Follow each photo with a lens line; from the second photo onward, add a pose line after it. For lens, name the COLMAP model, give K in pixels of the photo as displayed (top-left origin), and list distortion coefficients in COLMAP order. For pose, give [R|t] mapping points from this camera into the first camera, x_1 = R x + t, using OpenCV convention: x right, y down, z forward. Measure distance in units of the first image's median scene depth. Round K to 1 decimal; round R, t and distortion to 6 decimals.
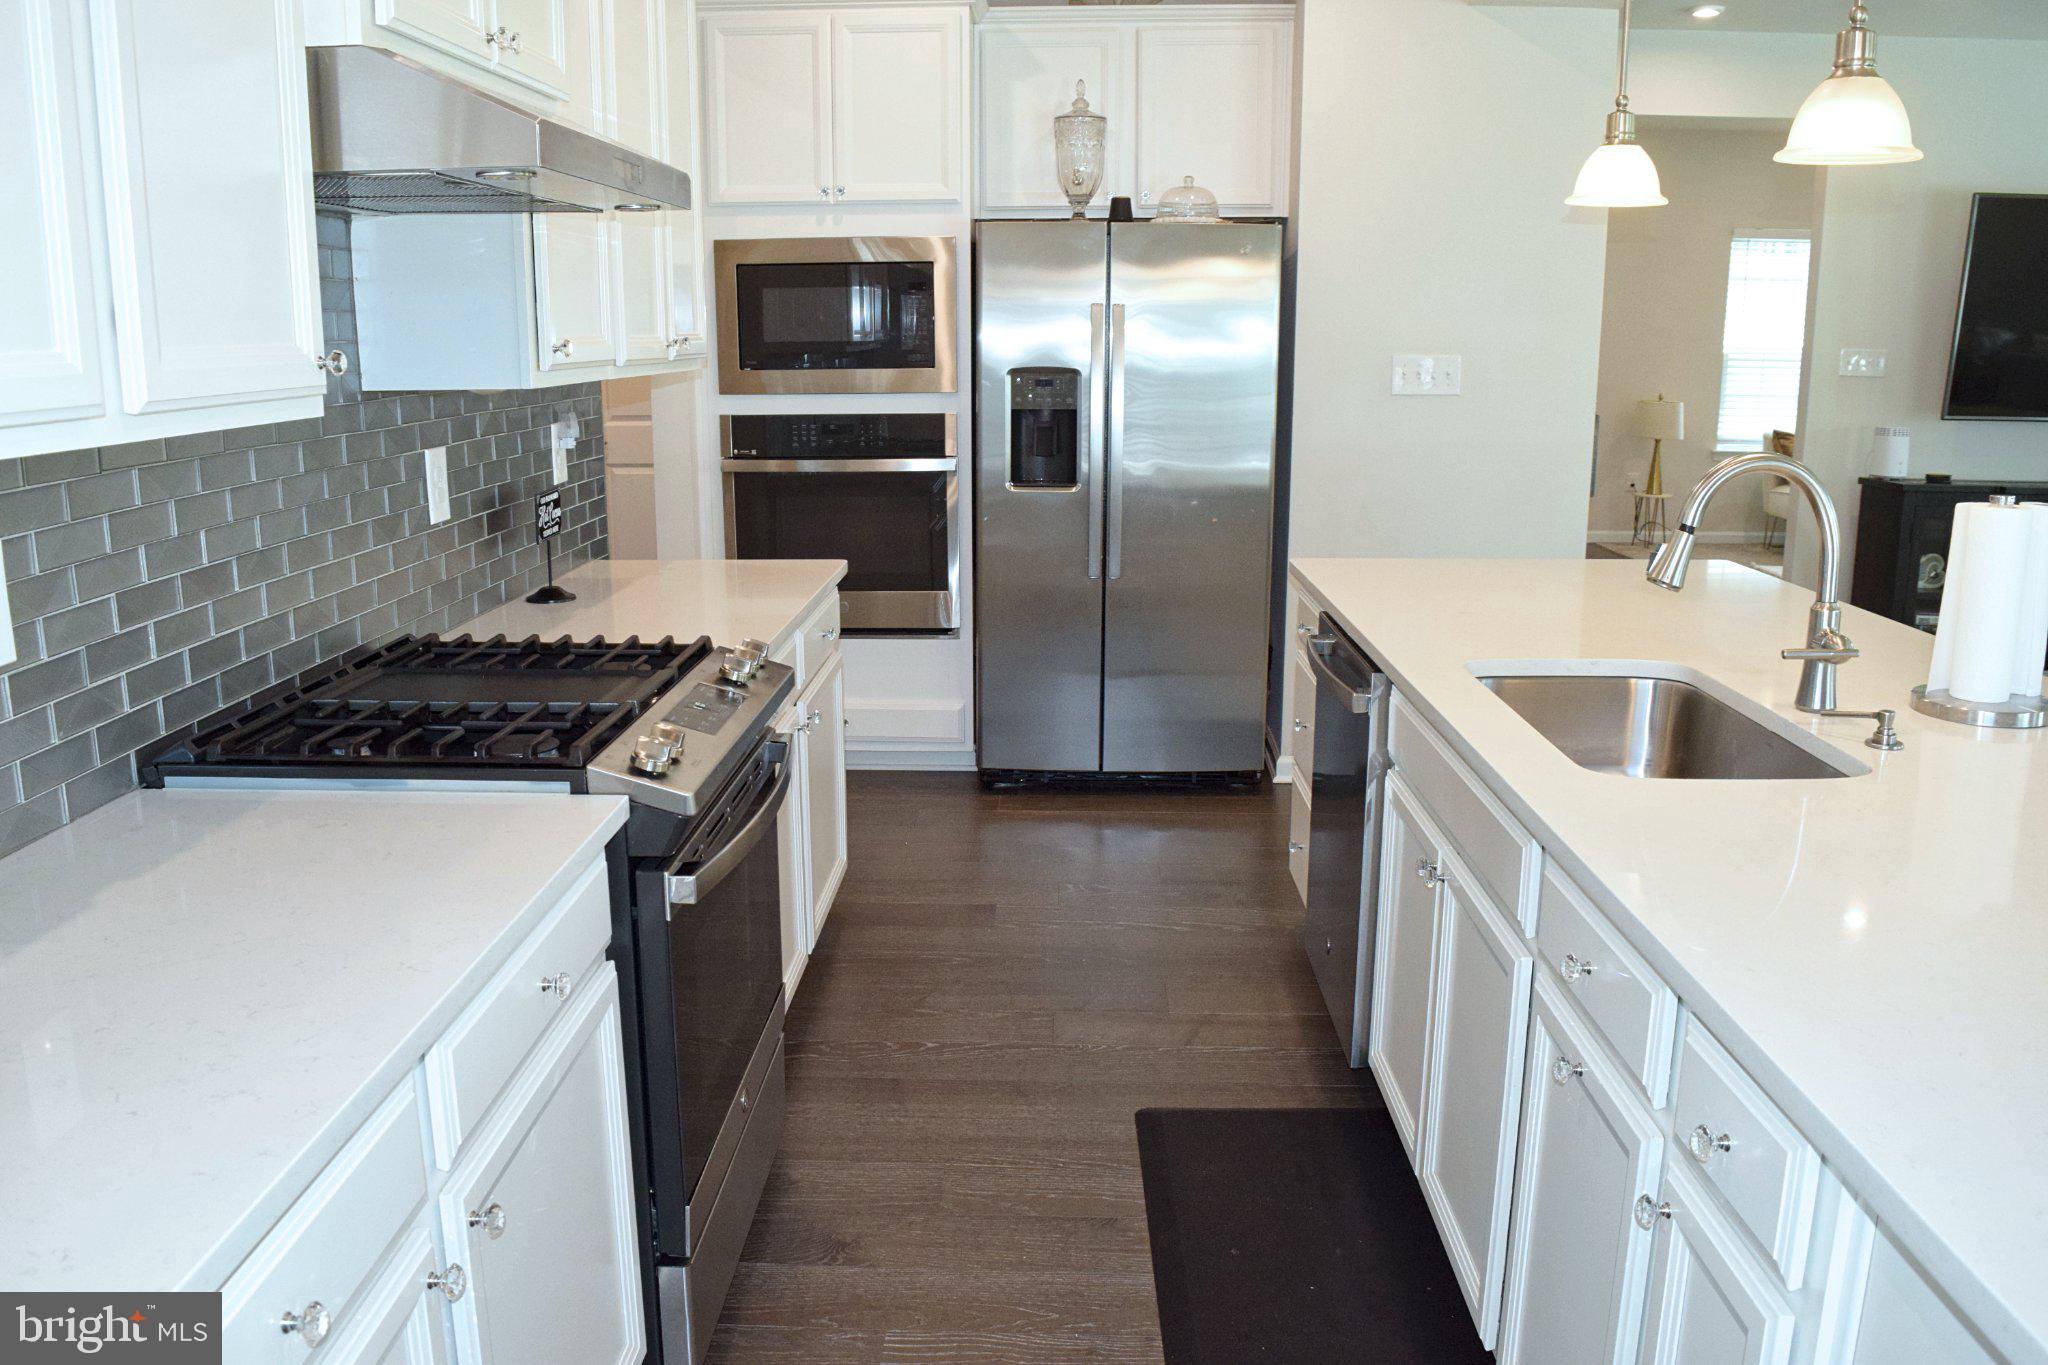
lens RADIAL K [[1611.0, 0, 996.3], [0, 1611.0, 674.4], [0, 0, 1]] dist [-0.085438, 0.013547]
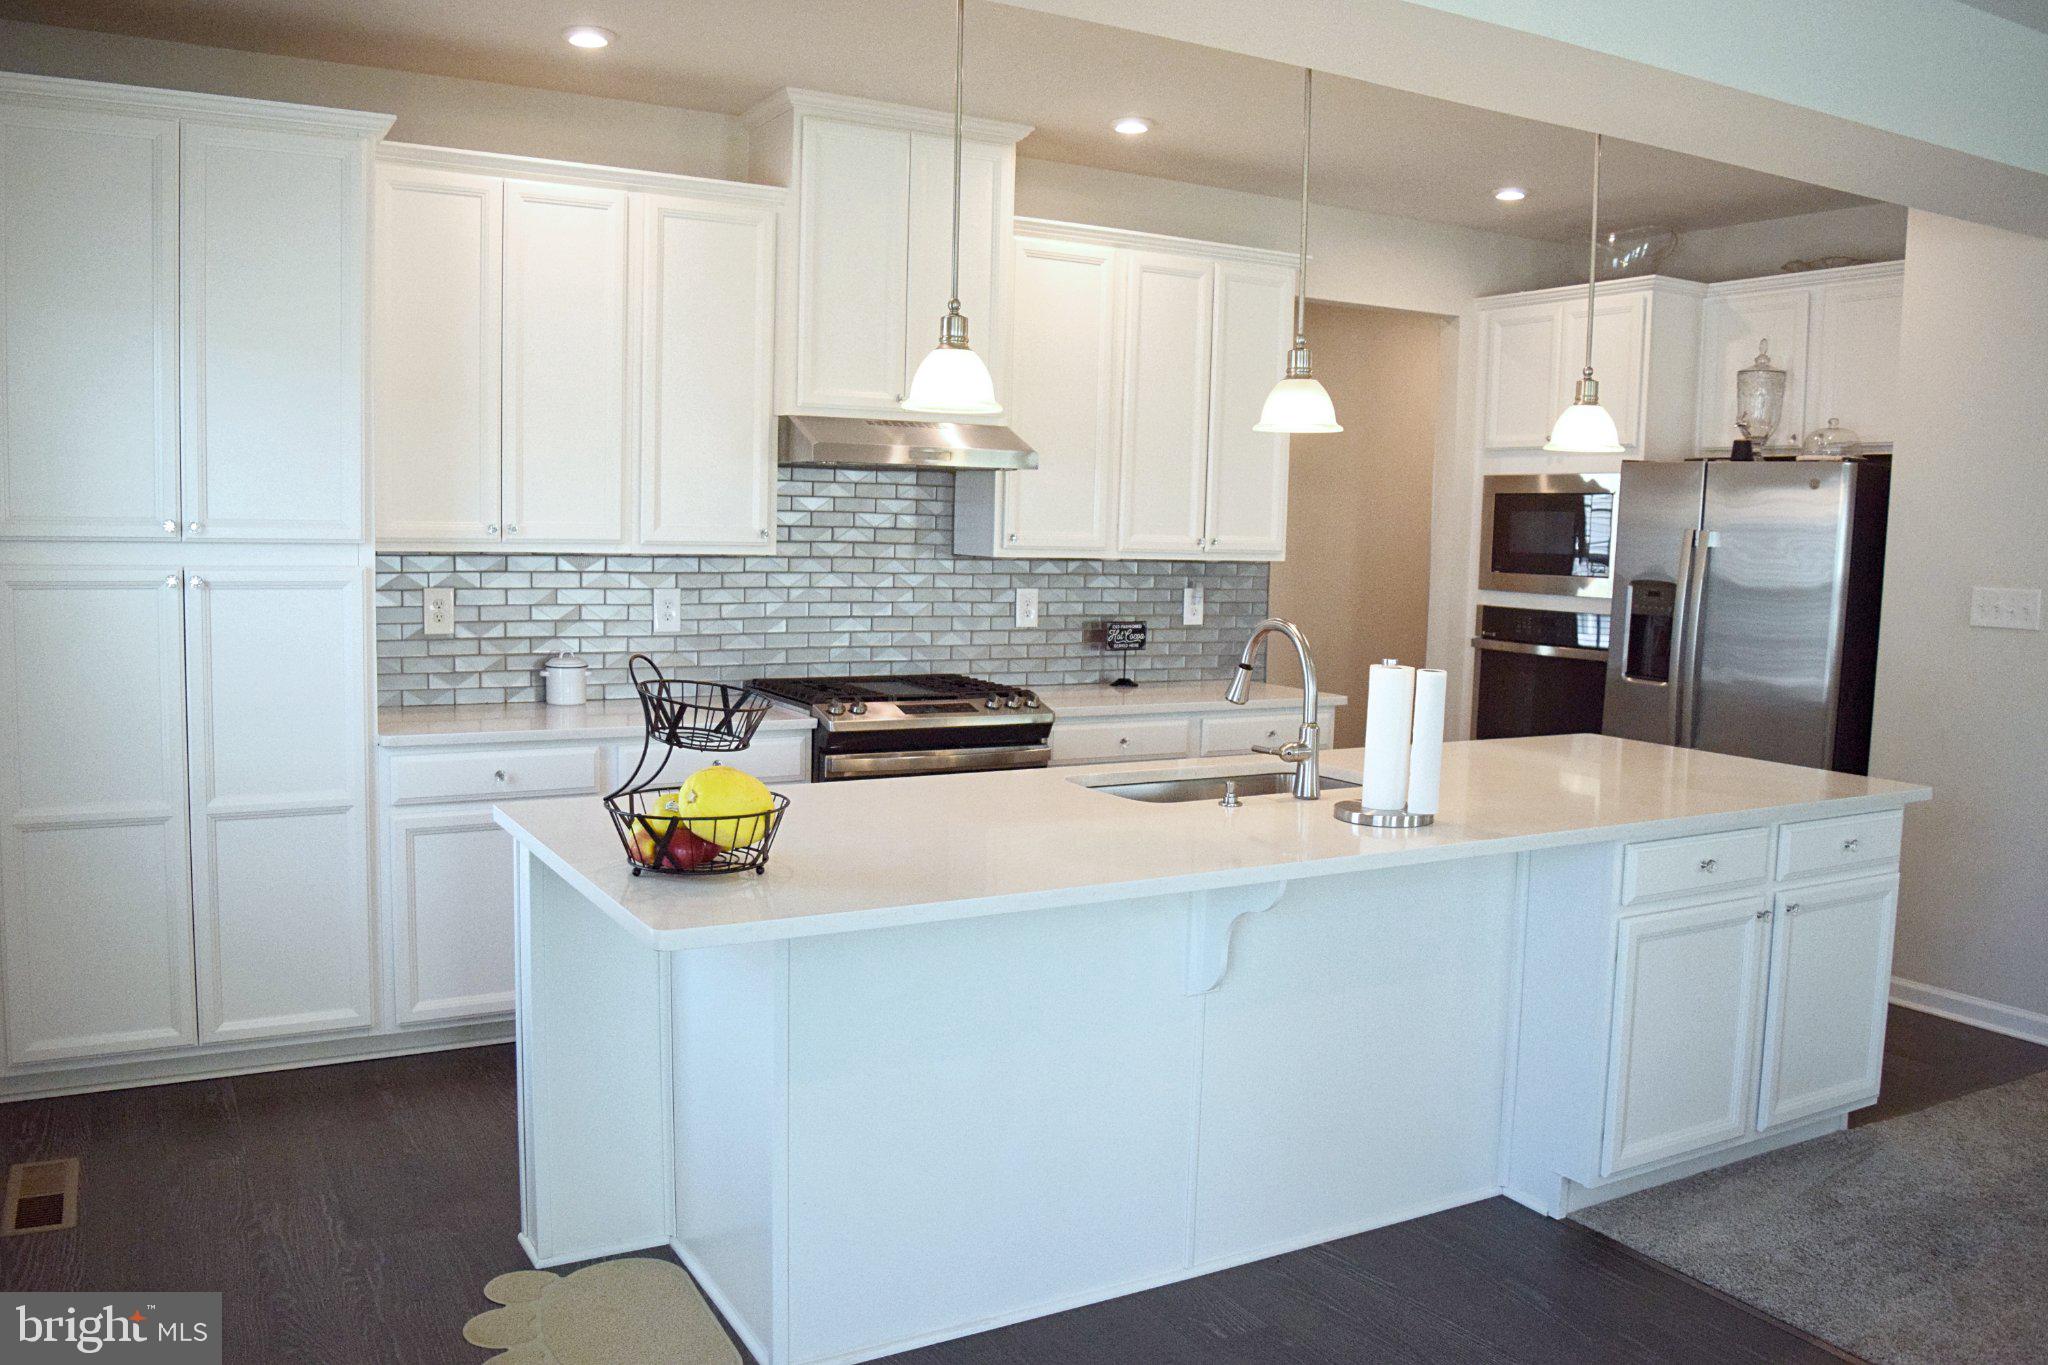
lens RADIAL K [[1611.0, 0, 996.3], [0, 1611.0, 674.4], [0, 0, 1]] dist [-0.085438, 0.013547]
pose [[0.519673, 0.098056, -0.848720, 0.754947], [-0.208124, 0.977996, -0.014443, -0.003551], [0.828628, 0.184145, 0.528646, -0.018178]]
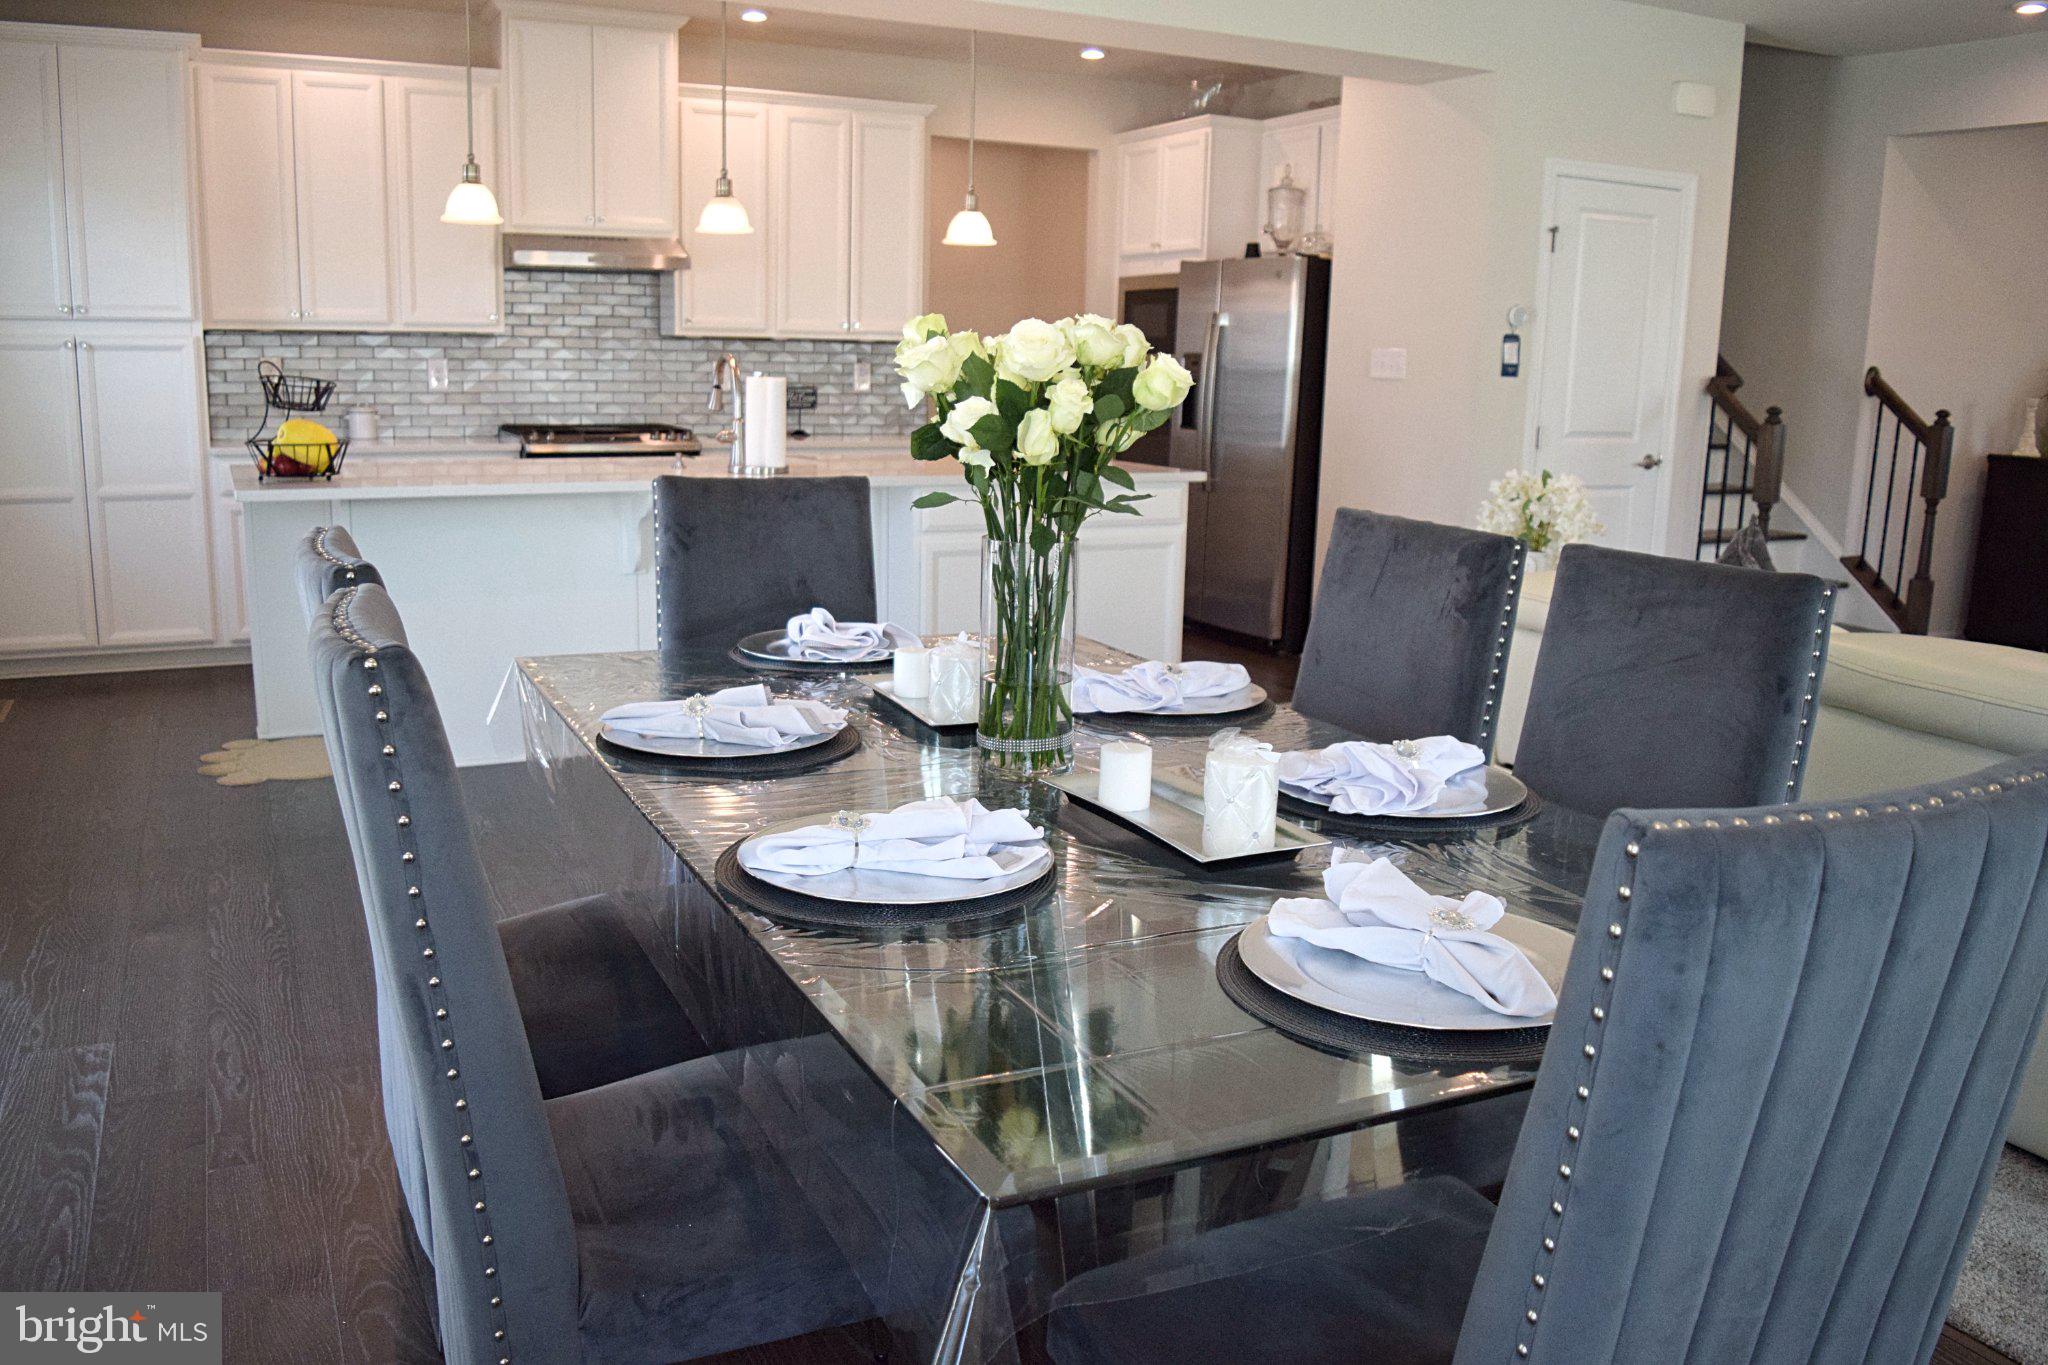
lens RADIAL K [[1611.0, 0, 996.3], [0, 1611.0, 674.4], [0, 0, 1]] dist [-0.085438, 0.013547]
pose [[0.472313, 0.184485, -0.861908, 1.292730], [-0.211167, 0.973058, 0.092560, 0.009548], [0.855762, 0.138289, 0.498545, 0.093717]]
